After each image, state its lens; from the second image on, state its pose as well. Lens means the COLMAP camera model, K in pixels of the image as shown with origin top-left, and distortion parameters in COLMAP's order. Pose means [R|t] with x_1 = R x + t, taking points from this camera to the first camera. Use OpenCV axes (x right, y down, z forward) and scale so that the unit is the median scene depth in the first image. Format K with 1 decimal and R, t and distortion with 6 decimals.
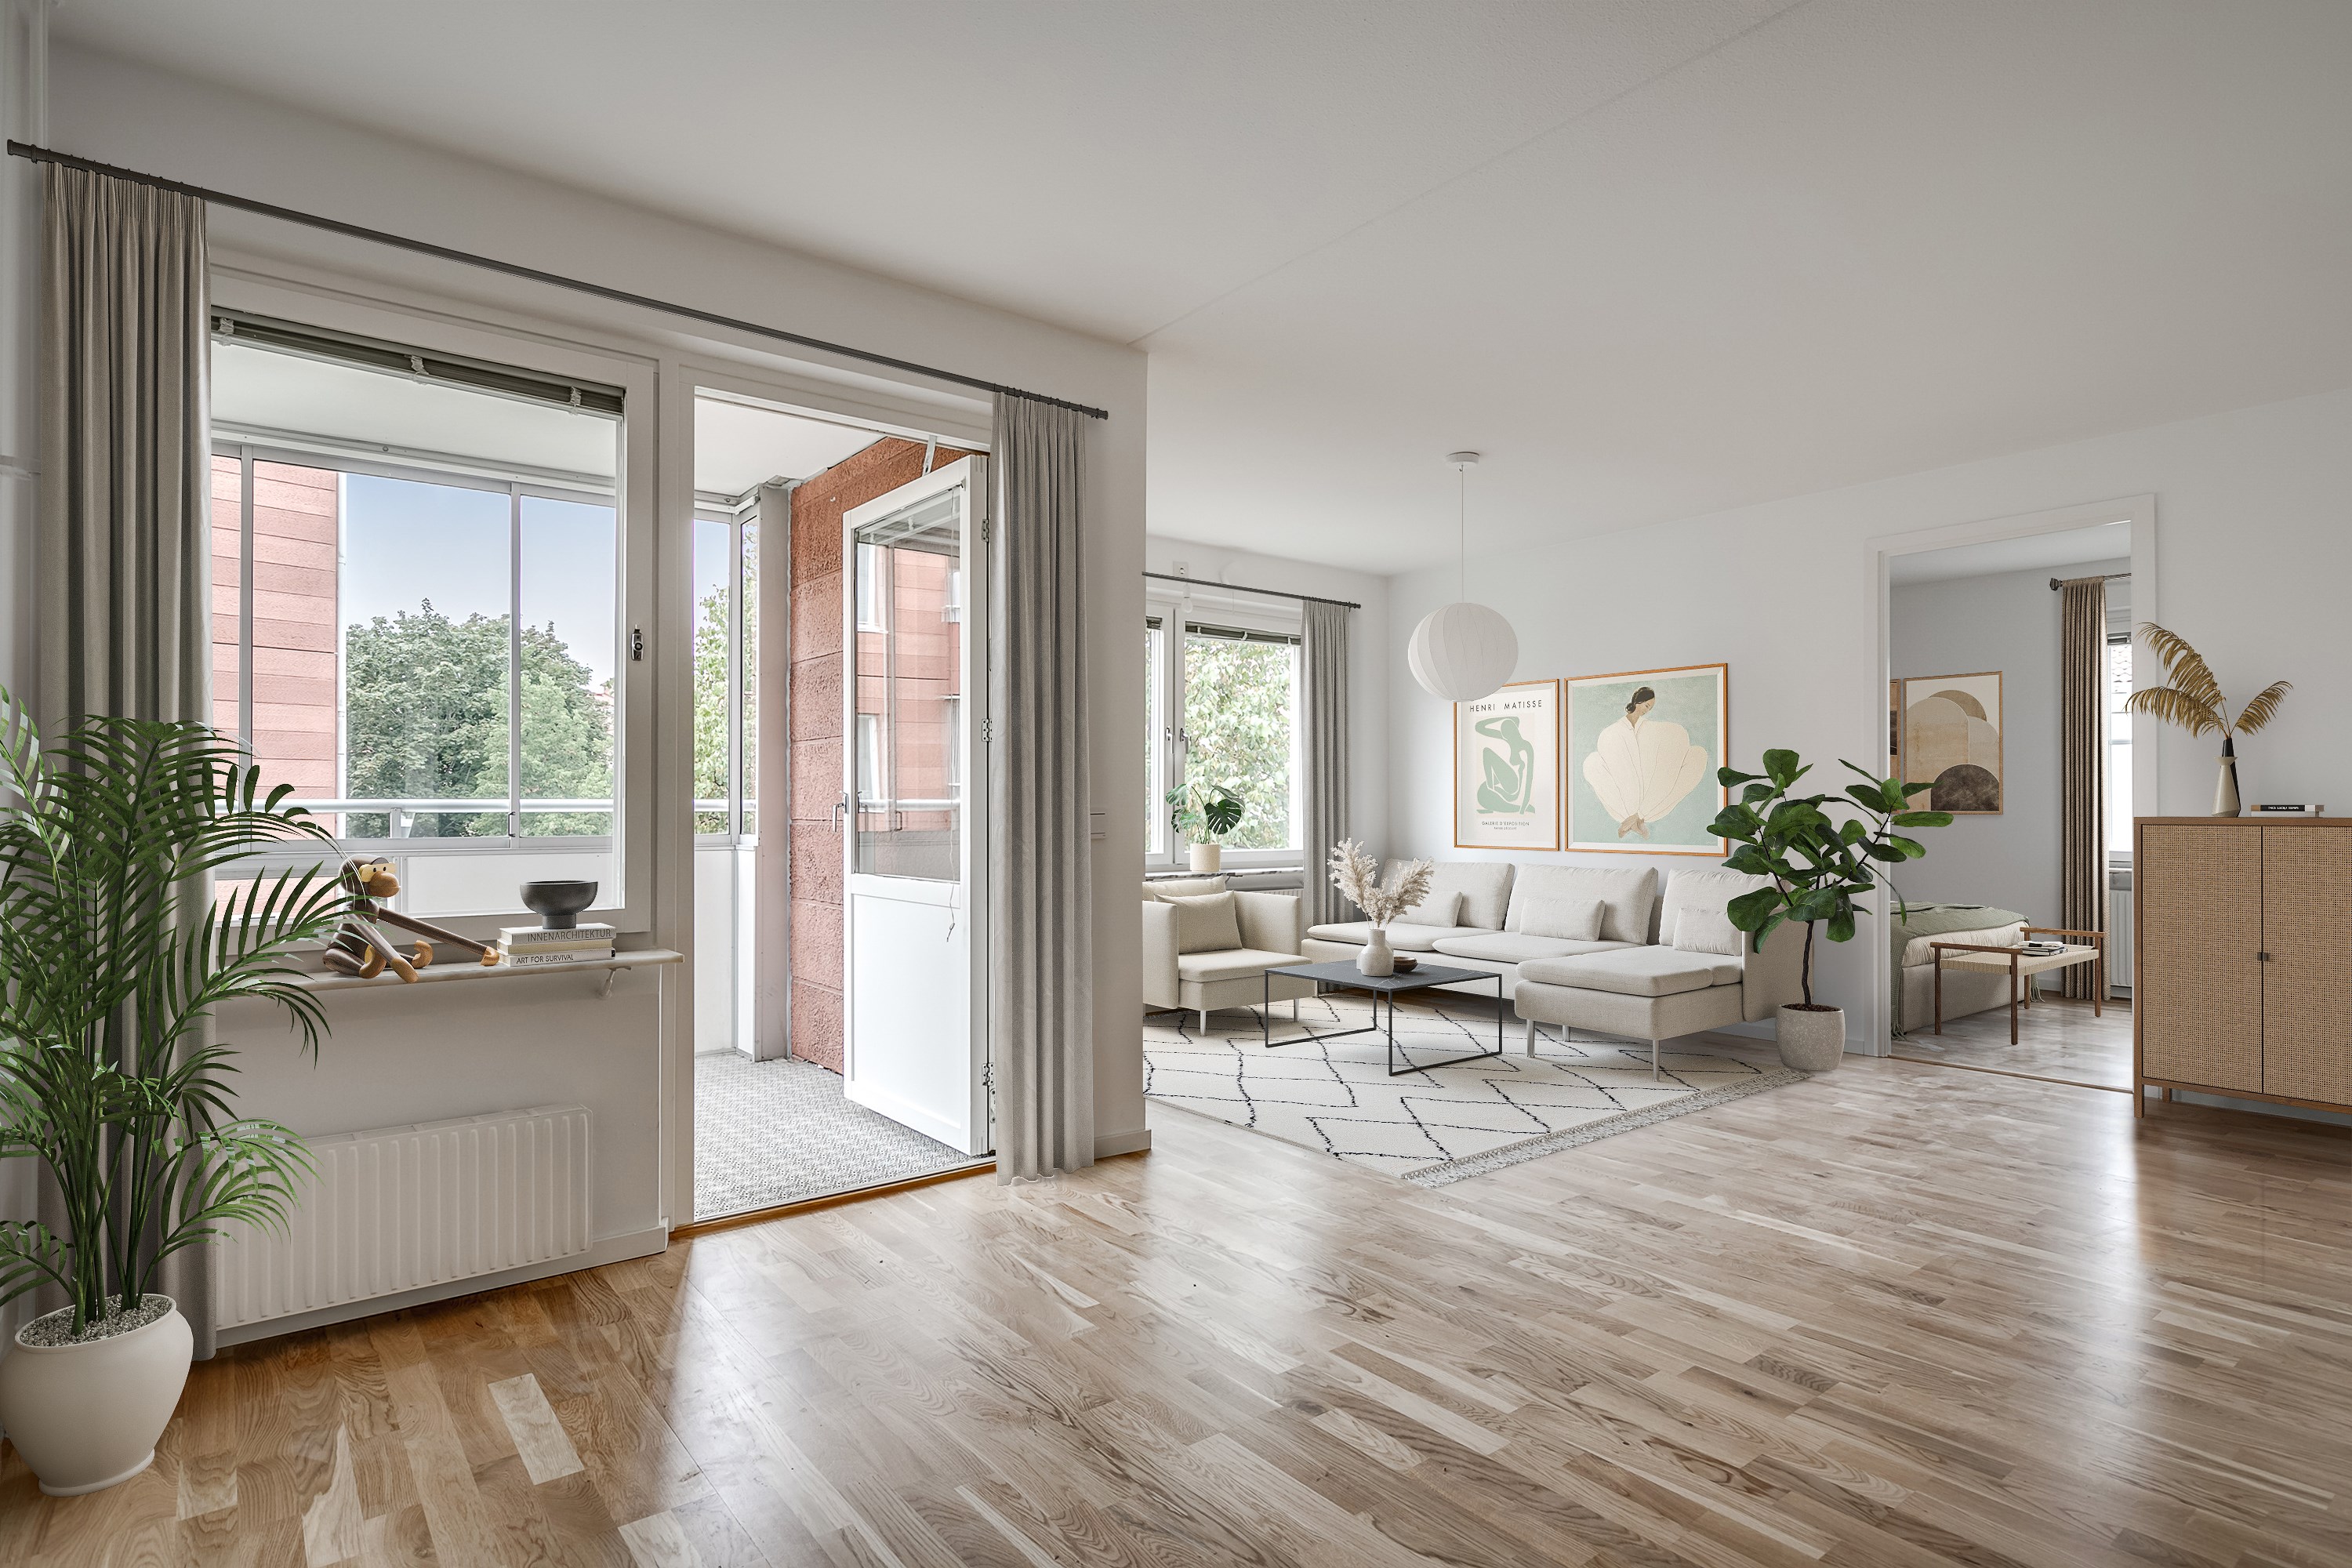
lens RADIAL K [[1236.2, 0, 1176.0], [0, 1236.2, 784.0], [0, 0, 1]] dist [-0.004282, -0.000042]
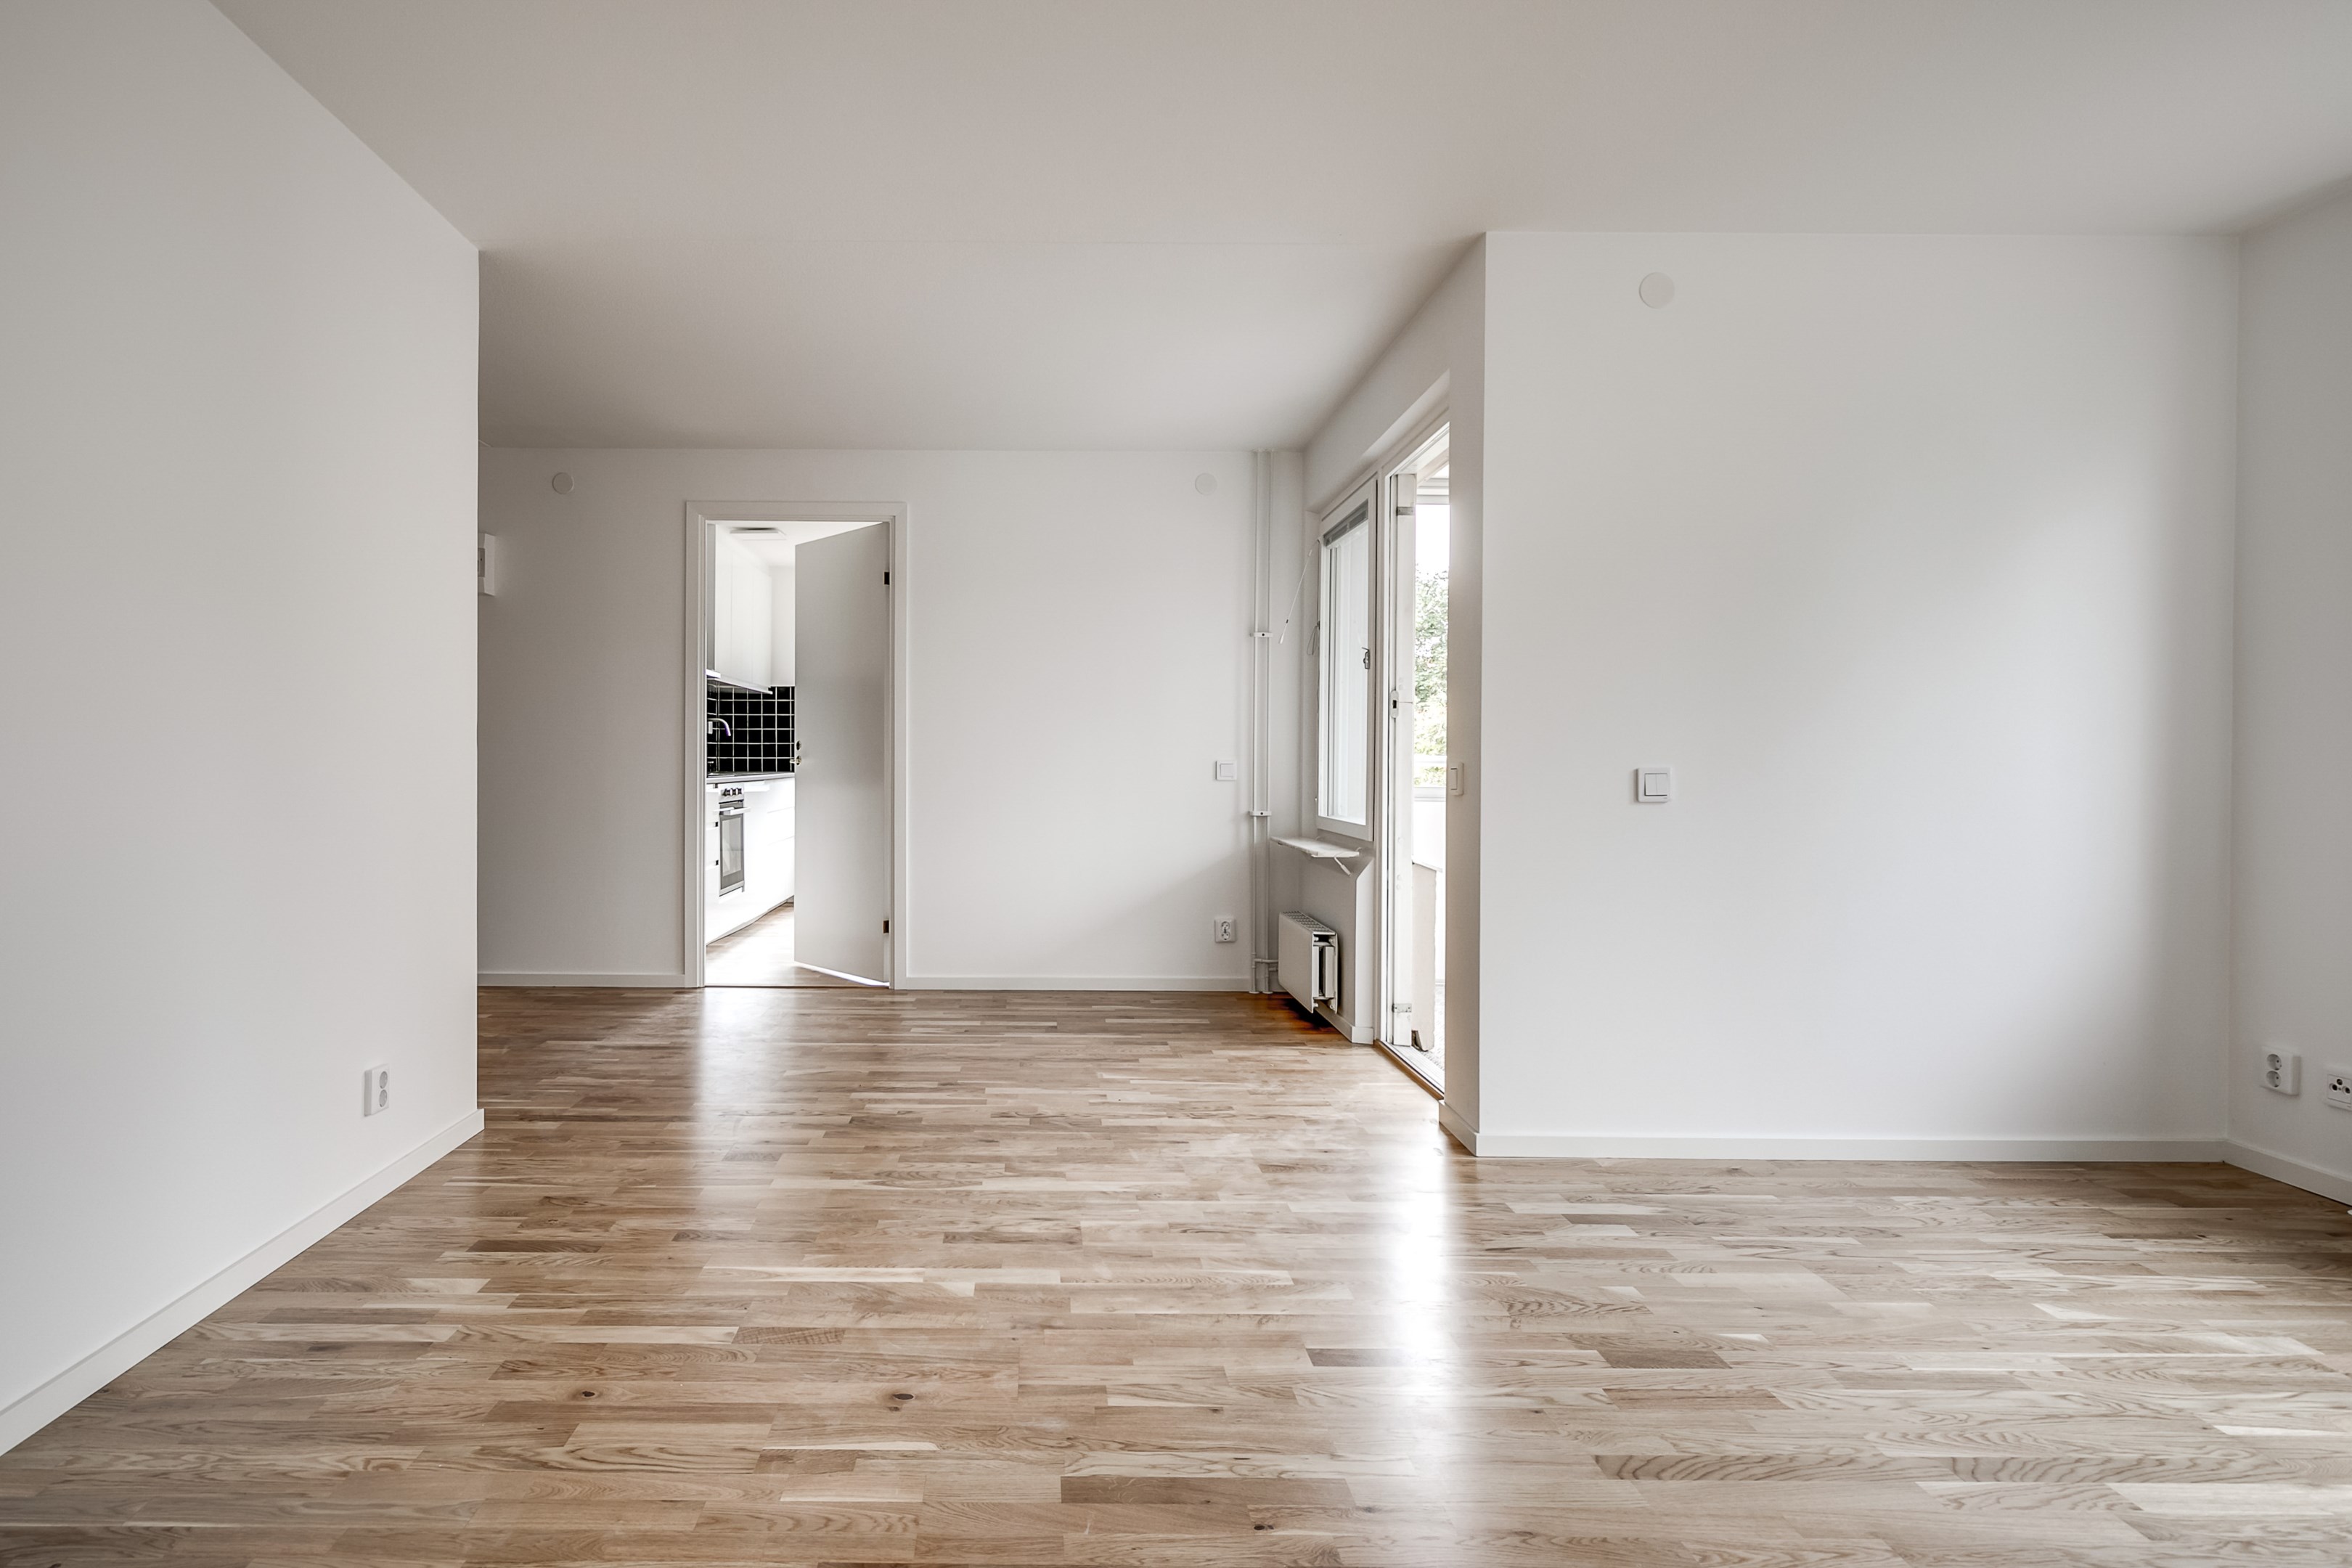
lens RADIAL K [[1338.0, 0, 1022.8], [0, 1338.0, 758.0], [0, 0, 1]] dist [-0.002772, -0.002354]
pose [[-0.631971, -0.006279, -0.774966, 1.383041], [0.005492, 0.999906, -0.012580, 0.038108], [0.774972, -0.012207, -0.631877, 2.051780]]
